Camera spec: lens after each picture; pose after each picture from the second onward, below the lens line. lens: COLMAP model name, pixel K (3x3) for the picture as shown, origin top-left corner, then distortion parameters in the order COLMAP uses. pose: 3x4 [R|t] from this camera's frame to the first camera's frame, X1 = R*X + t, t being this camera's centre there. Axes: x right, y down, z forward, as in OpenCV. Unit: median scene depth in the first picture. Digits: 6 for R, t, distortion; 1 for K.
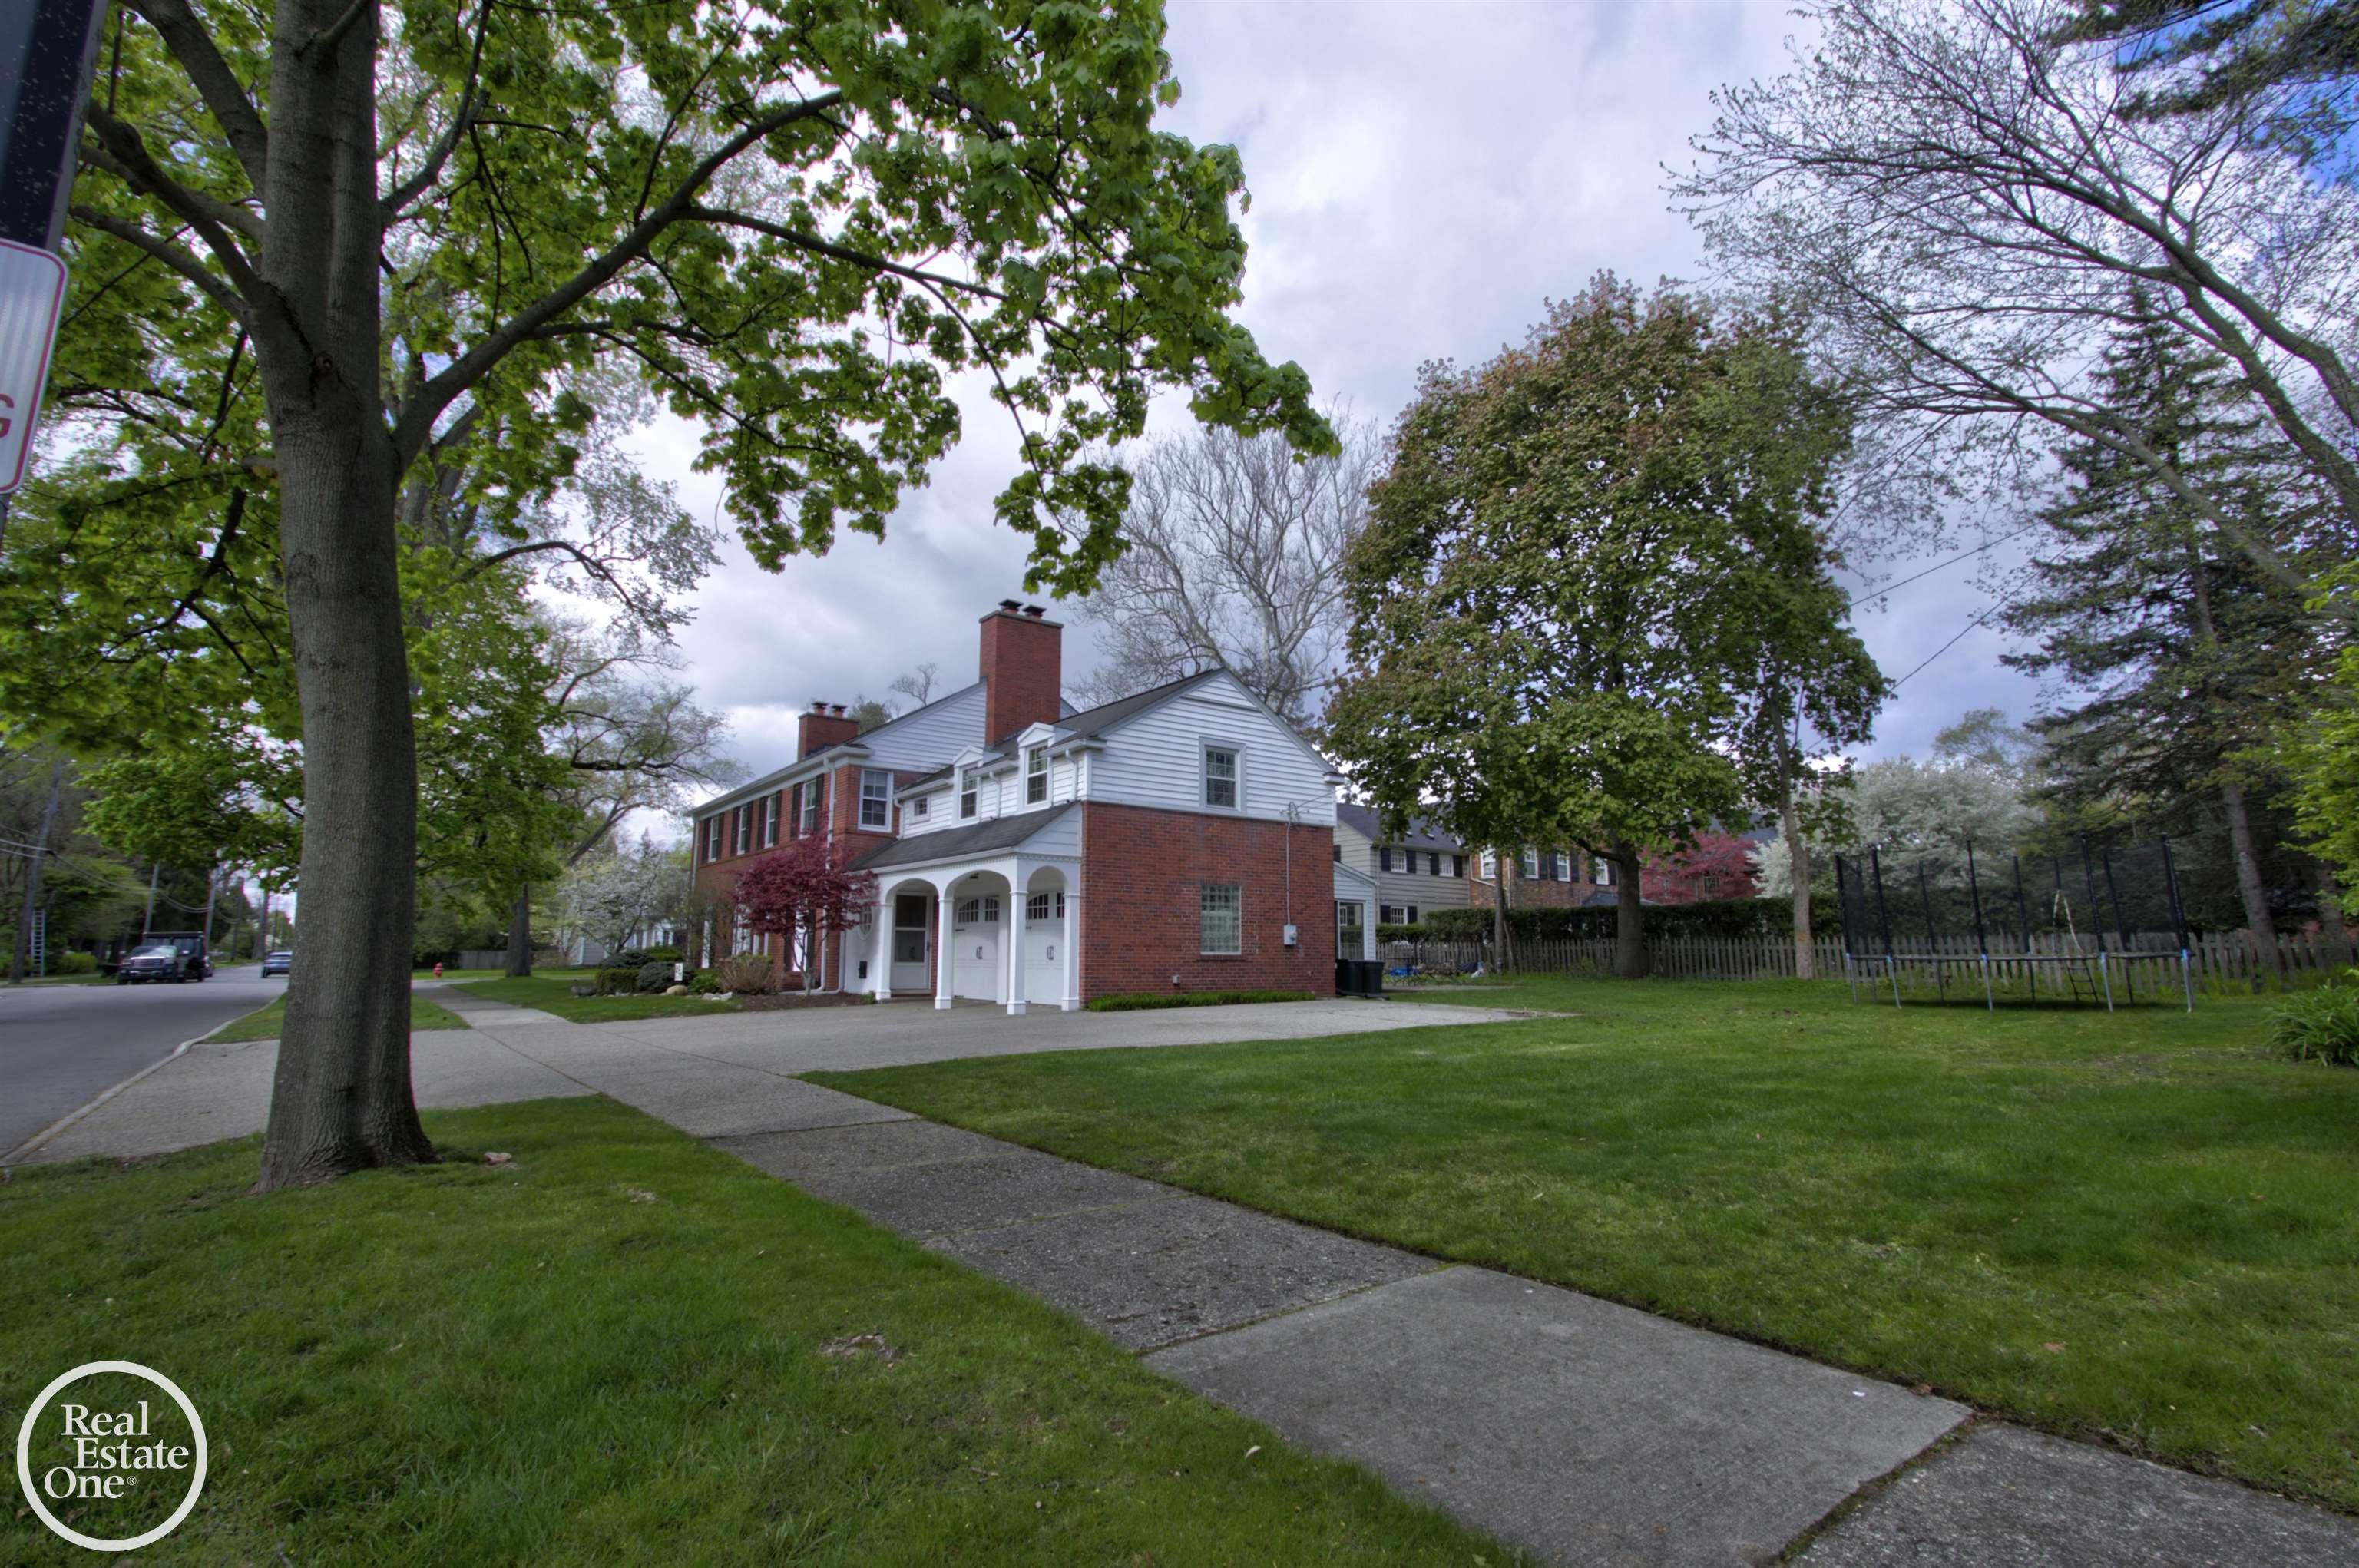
lens RADIAL K [[1081.8, 0, 1180.3], [0, 1081.8, 791.7], [0, 0, 1]] dist [0.003378, -0.000012]
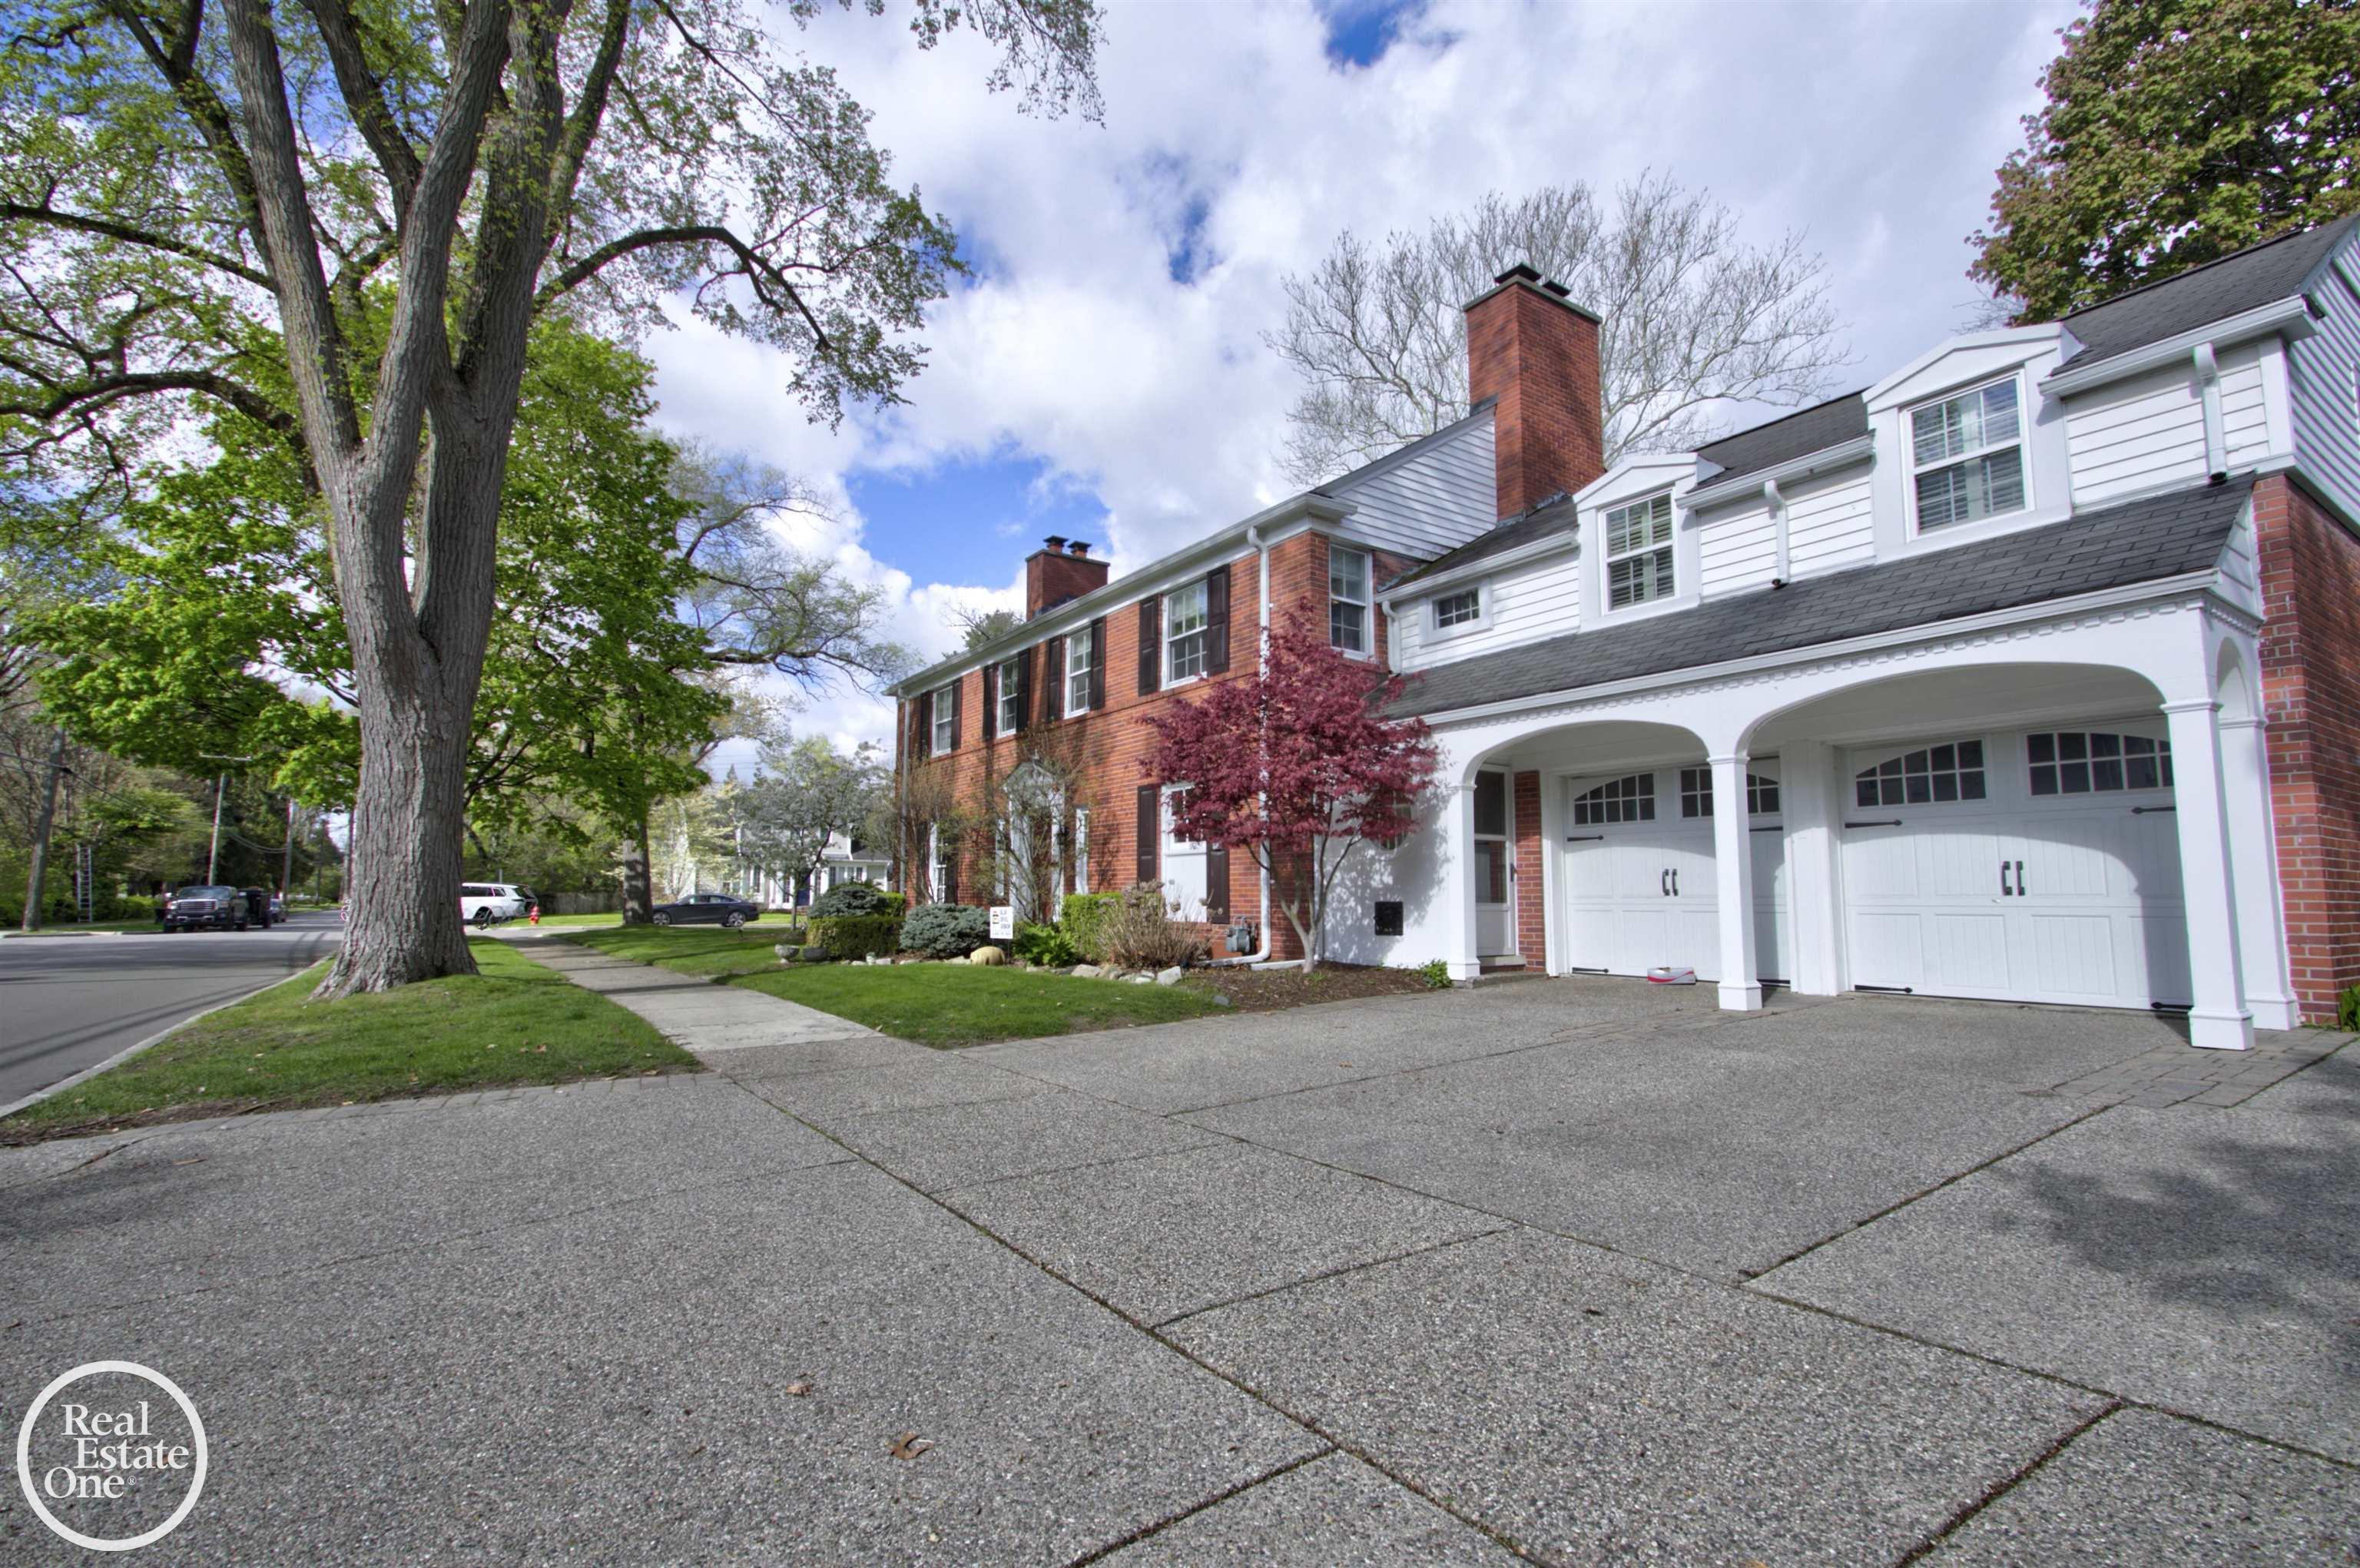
lens RADIAL K [[1082.2, 0, 1180.0], [0, 1082.2, 777.7], [0, 0, 1]] dist [0.003378, -0.000012]
pose [[0.998657, -0.013747, -0.049953, -0.326991], [0.016066, 0.998798, 0.046318, 0.065593], [0.049256, -0.047058, 0.997677, 0.437955]]
